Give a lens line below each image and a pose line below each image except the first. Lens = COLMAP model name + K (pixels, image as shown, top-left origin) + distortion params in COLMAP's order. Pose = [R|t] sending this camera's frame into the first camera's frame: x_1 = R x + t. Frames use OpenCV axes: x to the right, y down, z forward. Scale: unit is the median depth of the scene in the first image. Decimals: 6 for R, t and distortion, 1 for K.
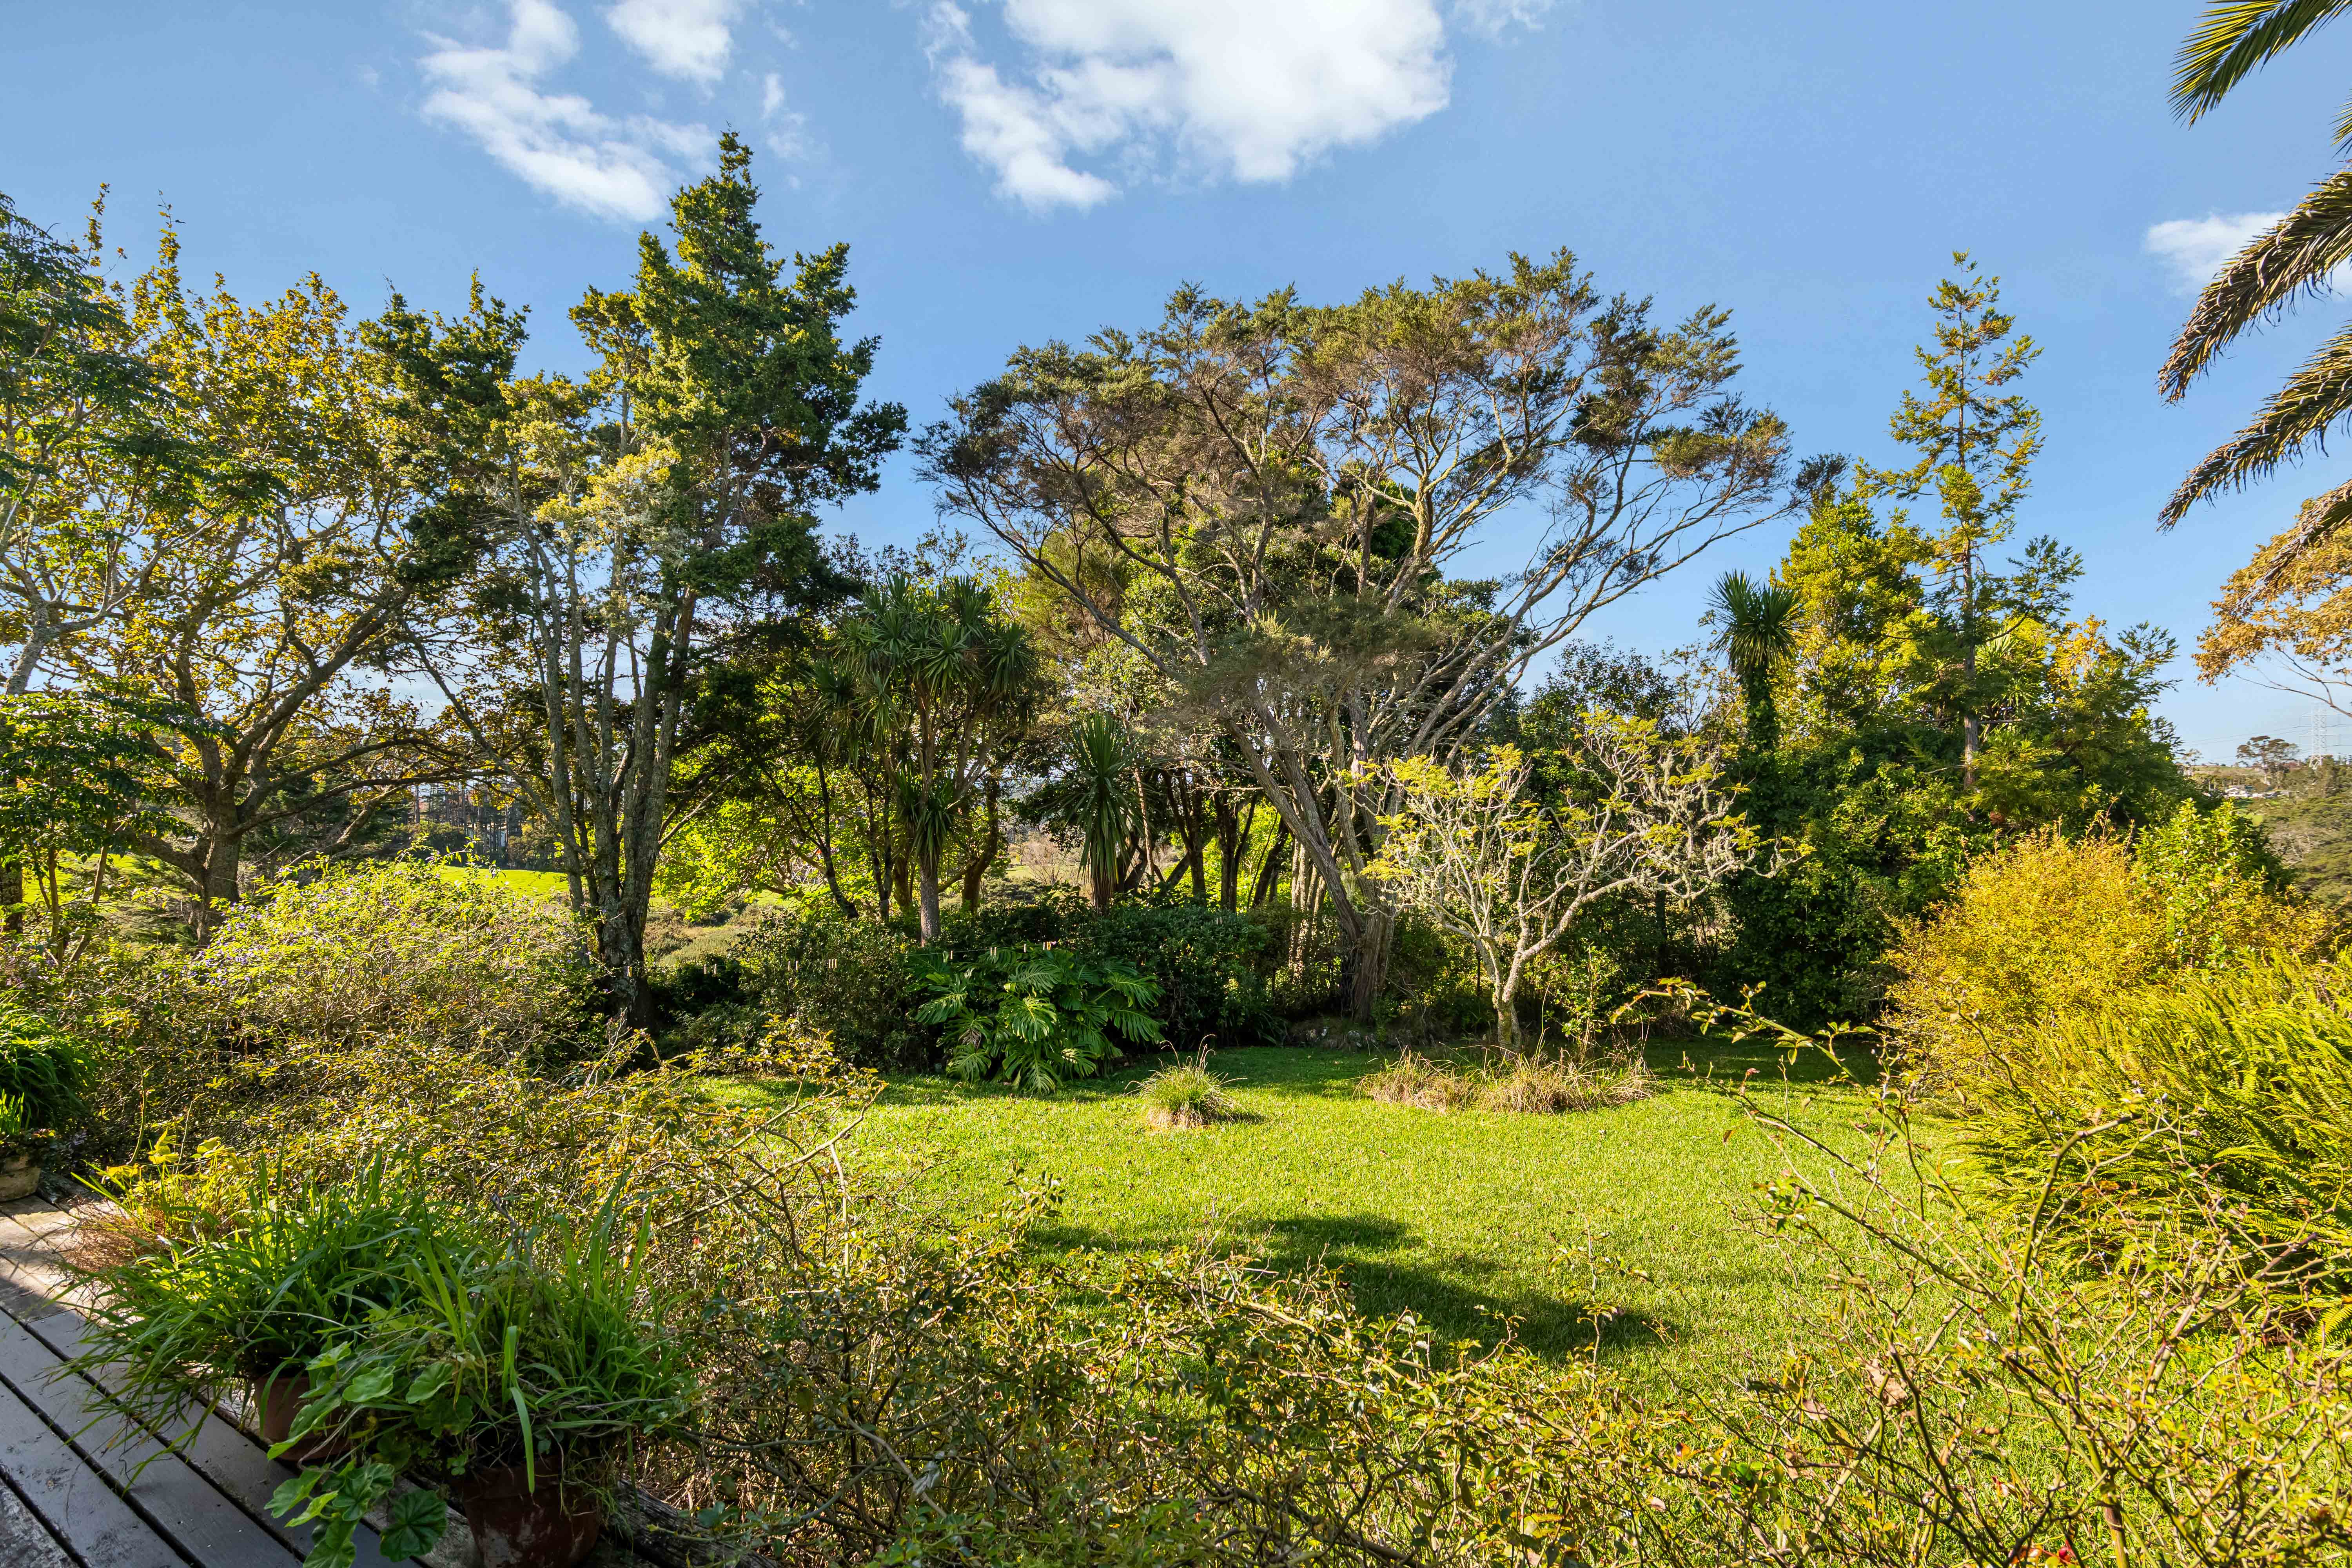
lens RADIAL K [[1085.3, 0, 1187.6], [0, 1085.3, 781.9], [0, 0, 1]] dist [0.000212, 0.001605]
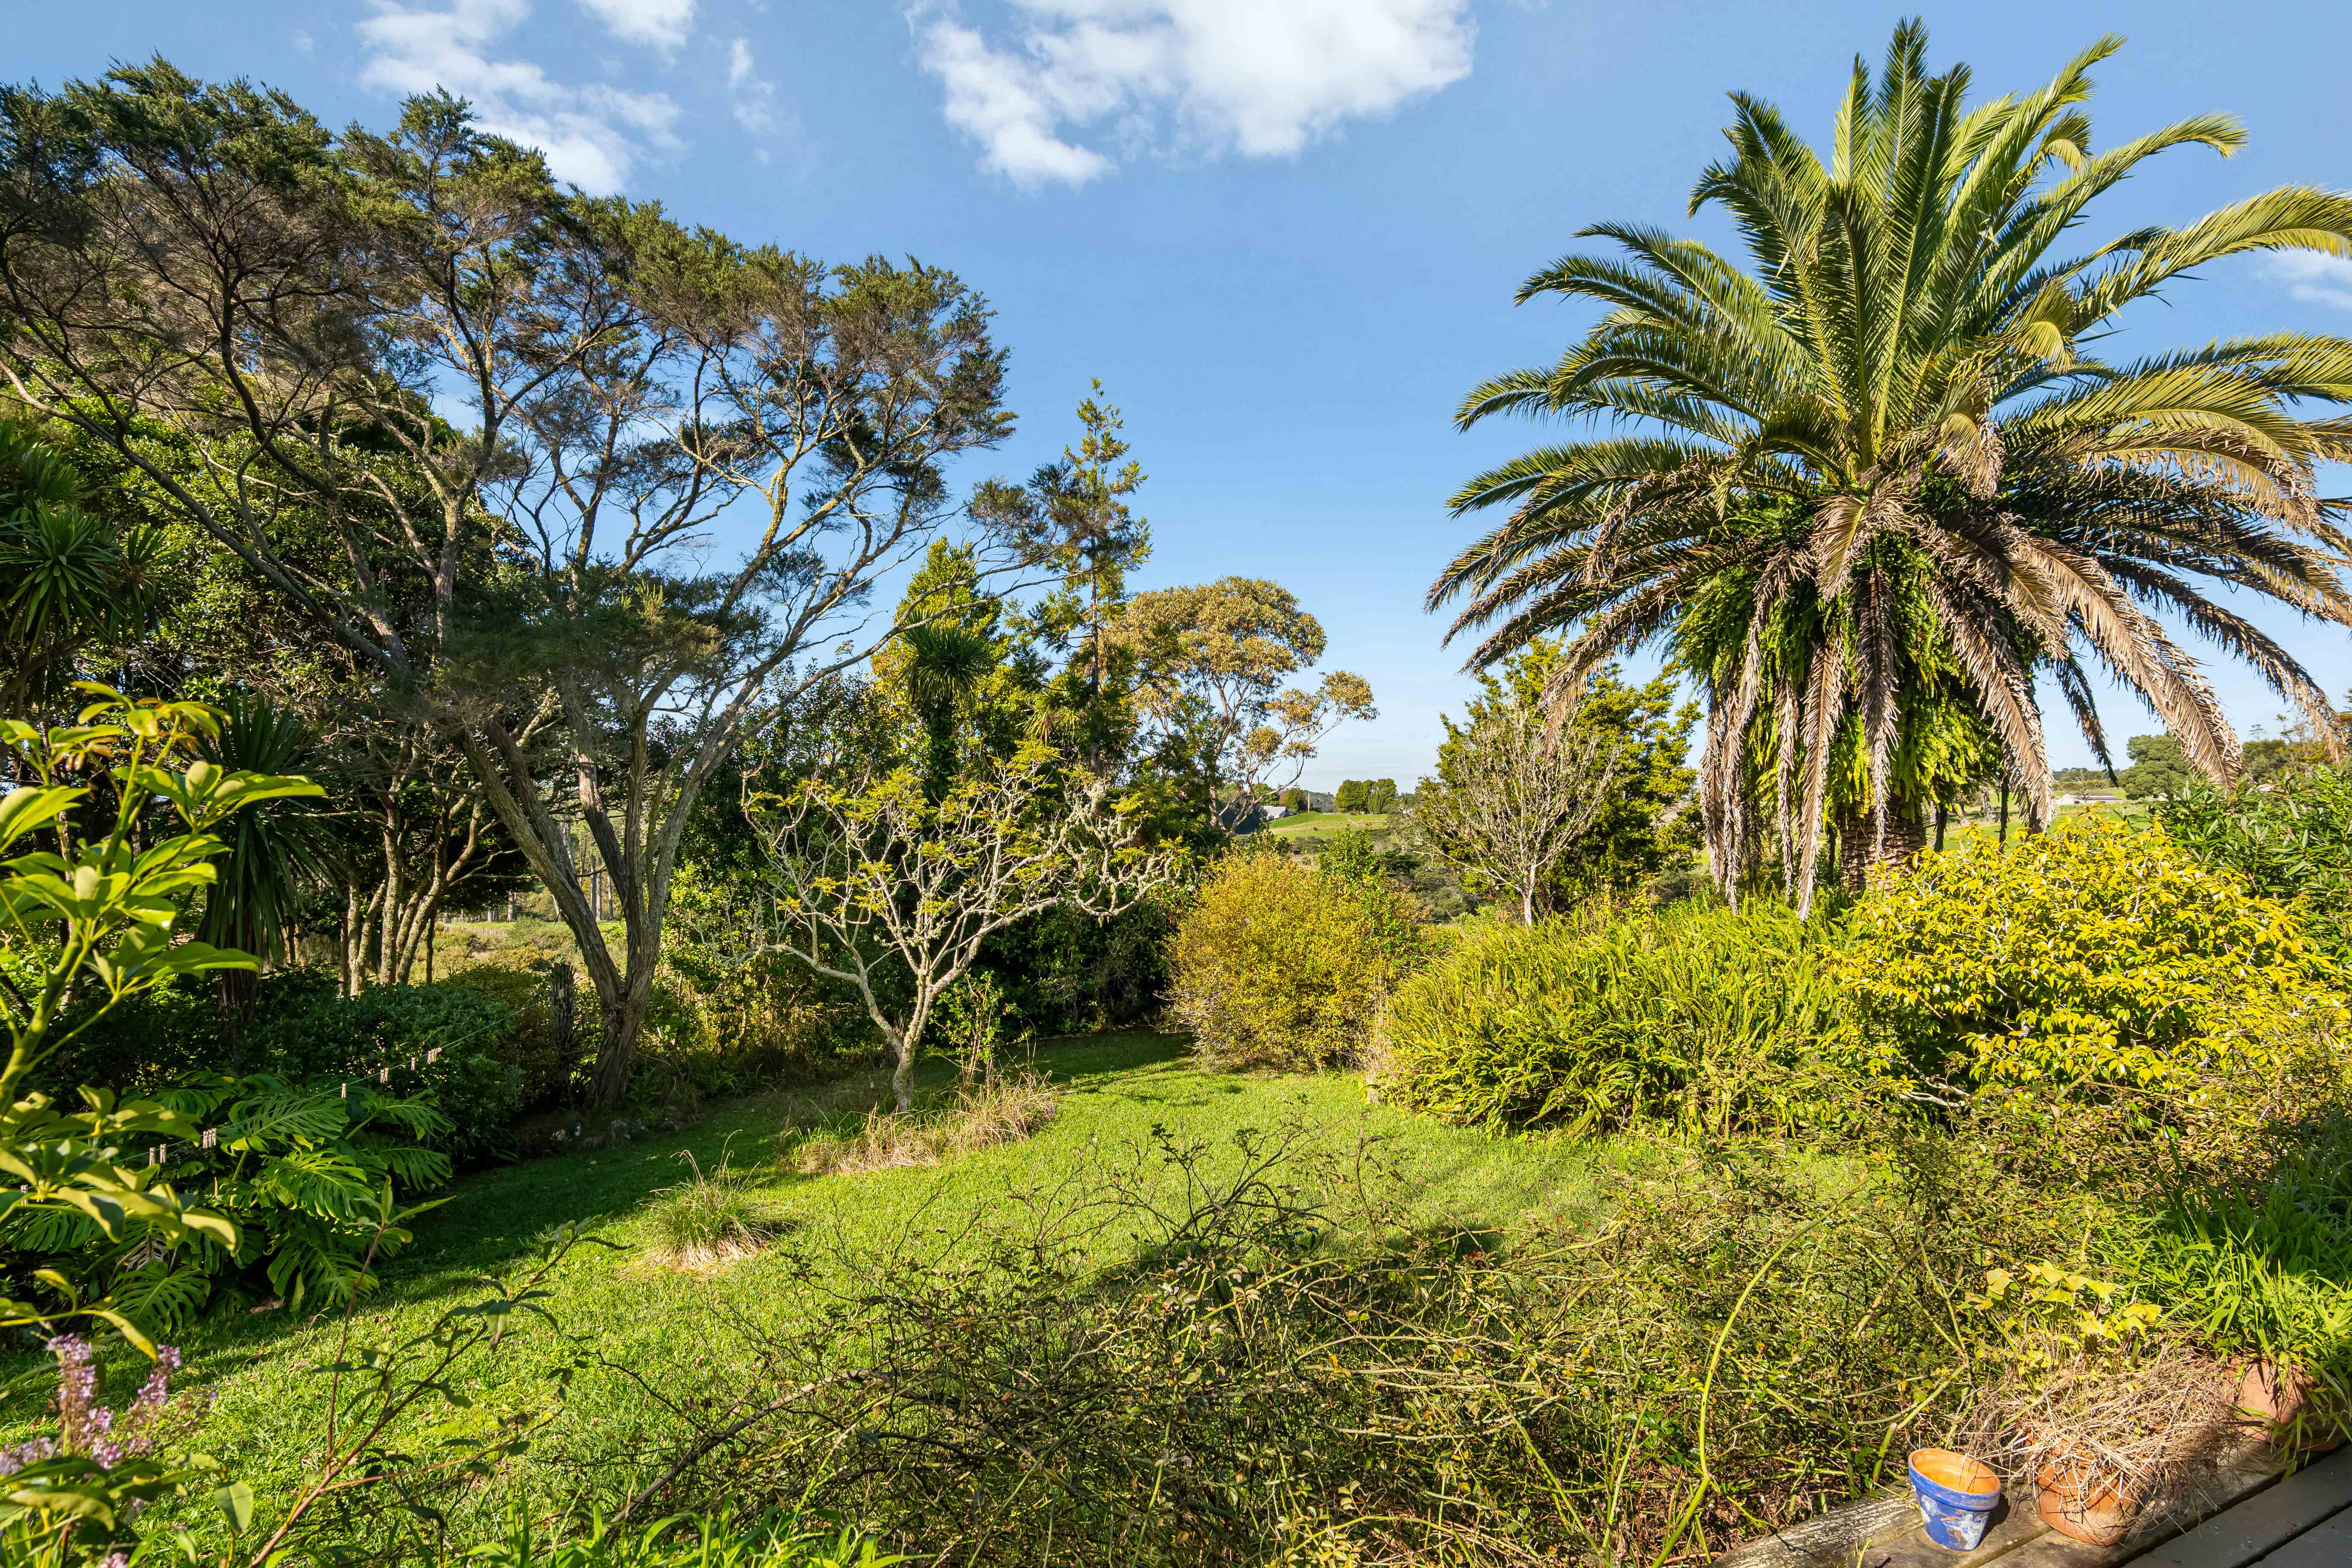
lens RADIAL K [[1161.6, 0, 1166.4], [0, 1161.6, 803.6], [0, 0, 1]] dist [-0.002596, -0.000012]
pose [[0.589763, 0.012852, 0.807474, -0.299838], [-0.005012, 0.999912, -0.012254, 0.005955], [-0.807561, 0.003180, 0.589775, 0.170433]]
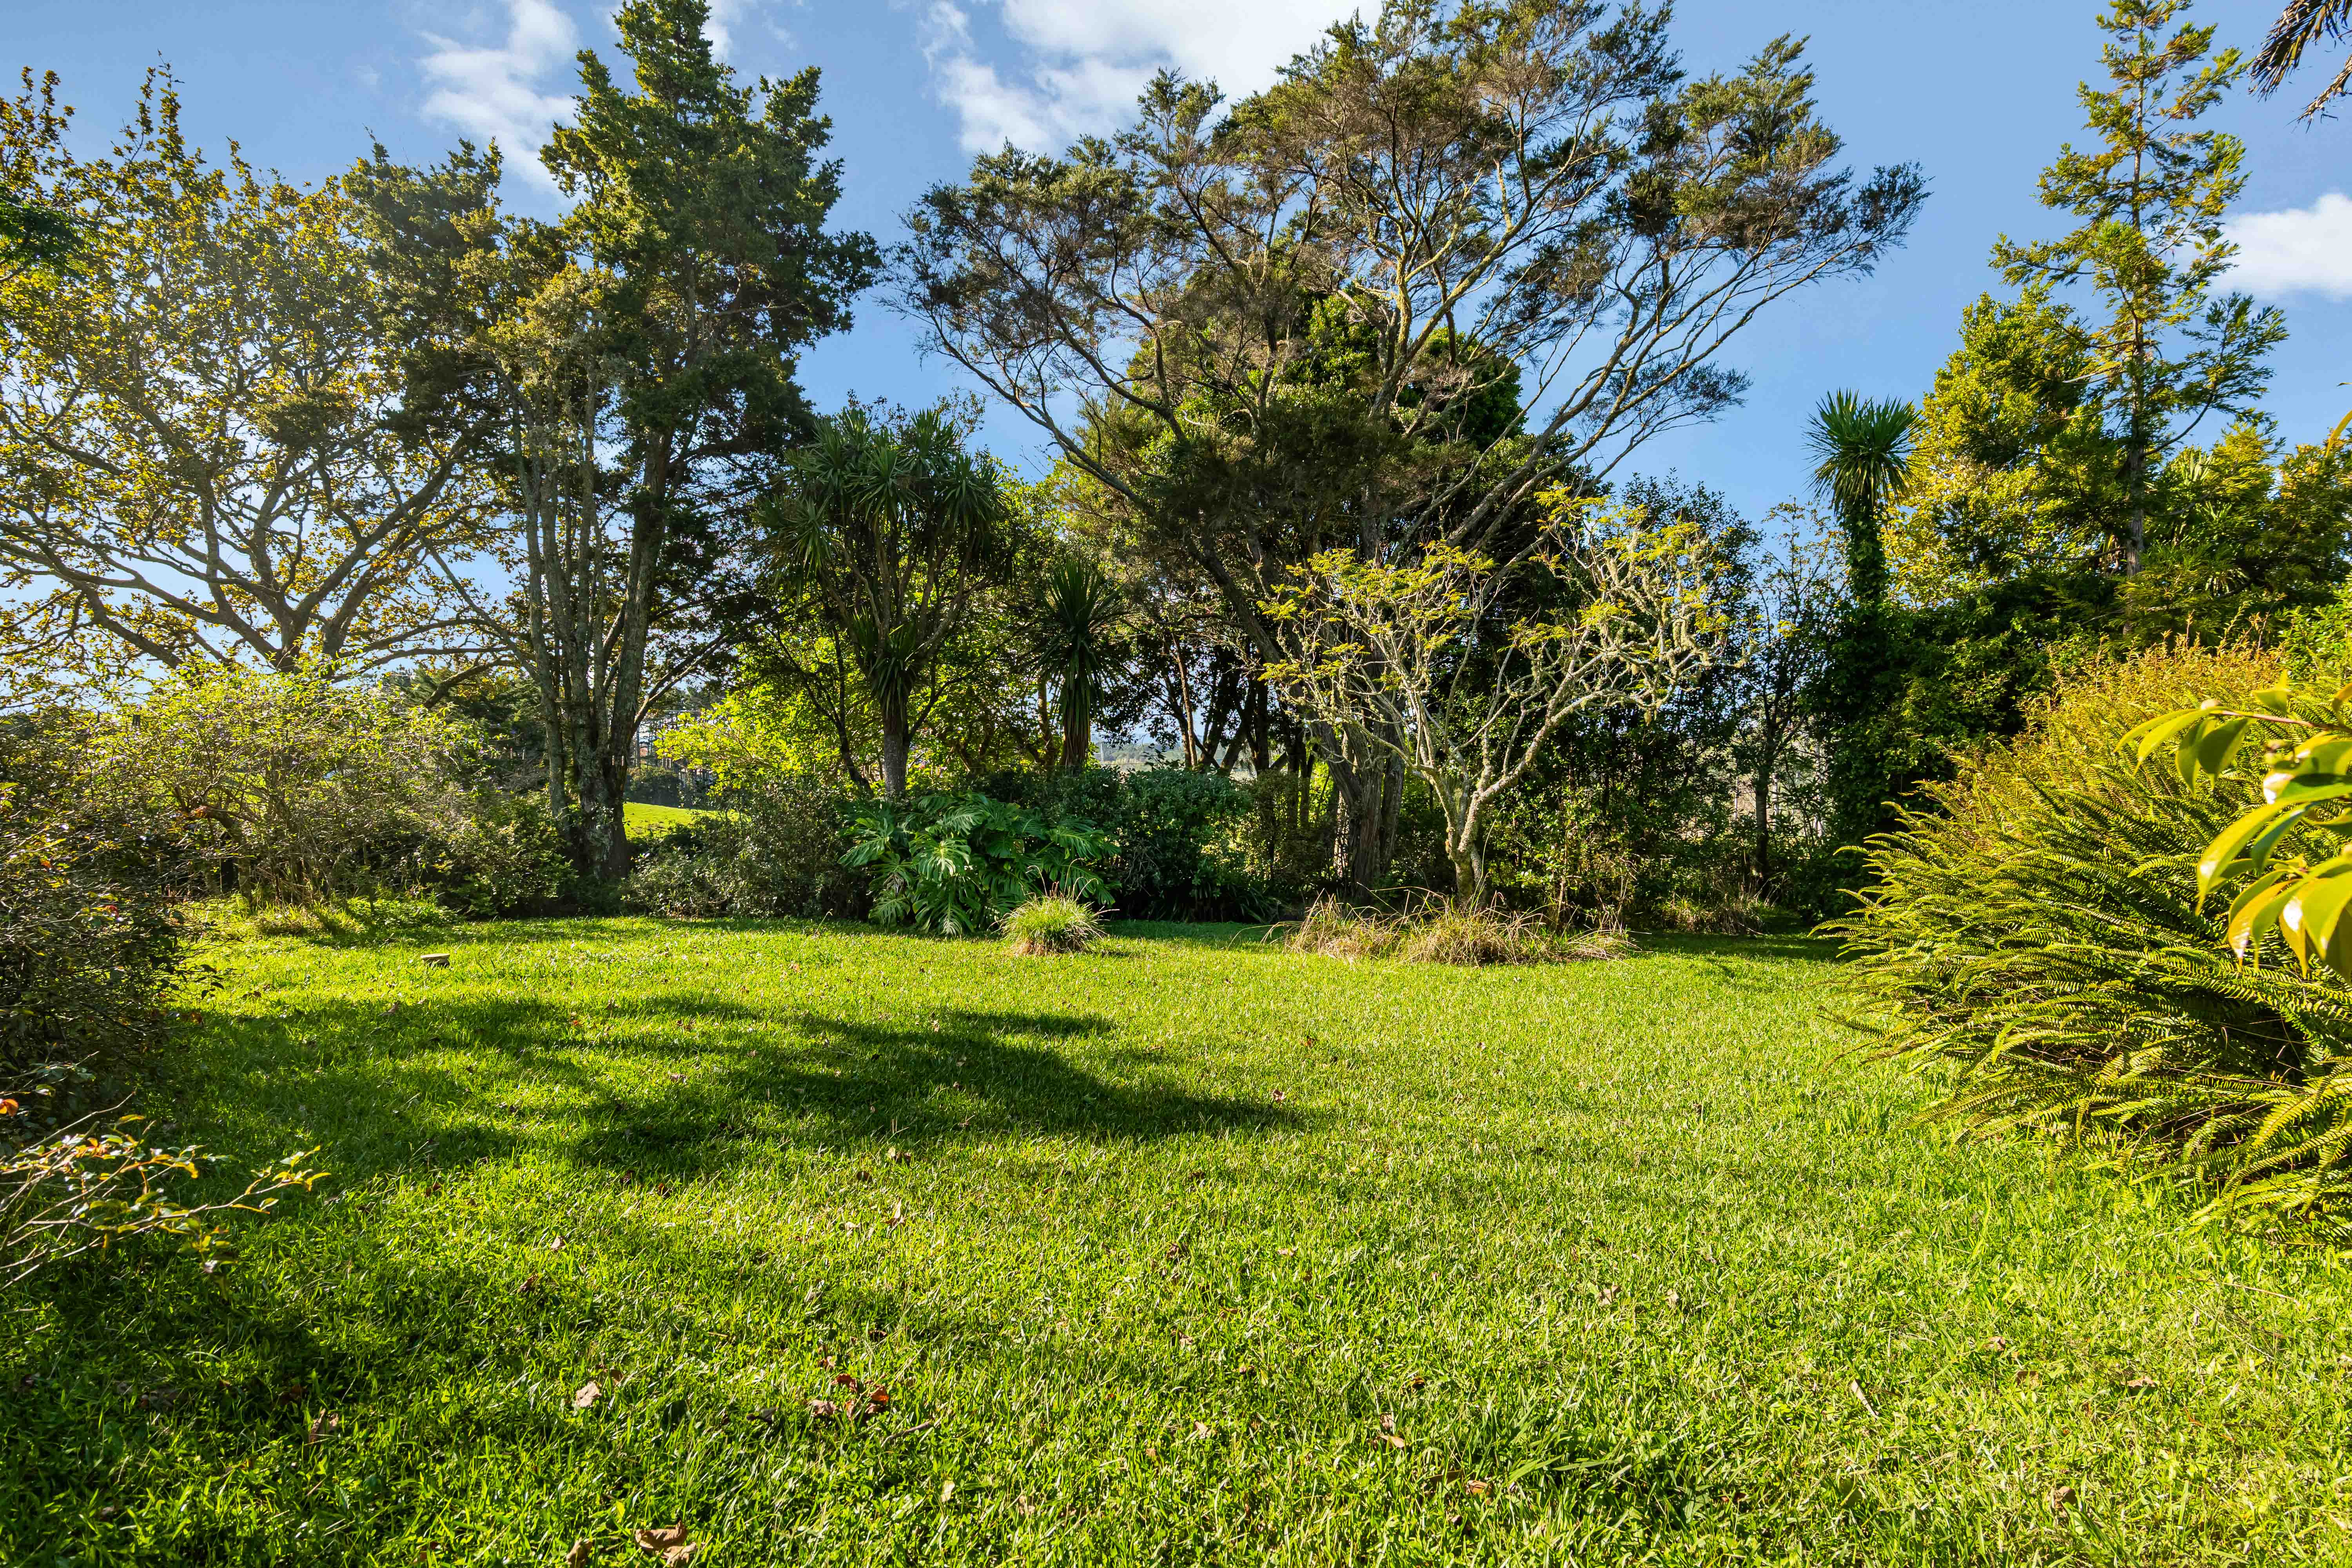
lens RADIAL K [[1085.3, 0, 1174.7], [0, 1085.3, 768.3], [0, 0, 1]] dist [0.000212, 0.001605]
pose [[0.987322, 0.011548, -0.158311, 0.152364], [-0.005411, 0.999219, 0.039141, 0.078321], [0.158639, -0.037788, 0.986613, 0.089246]]
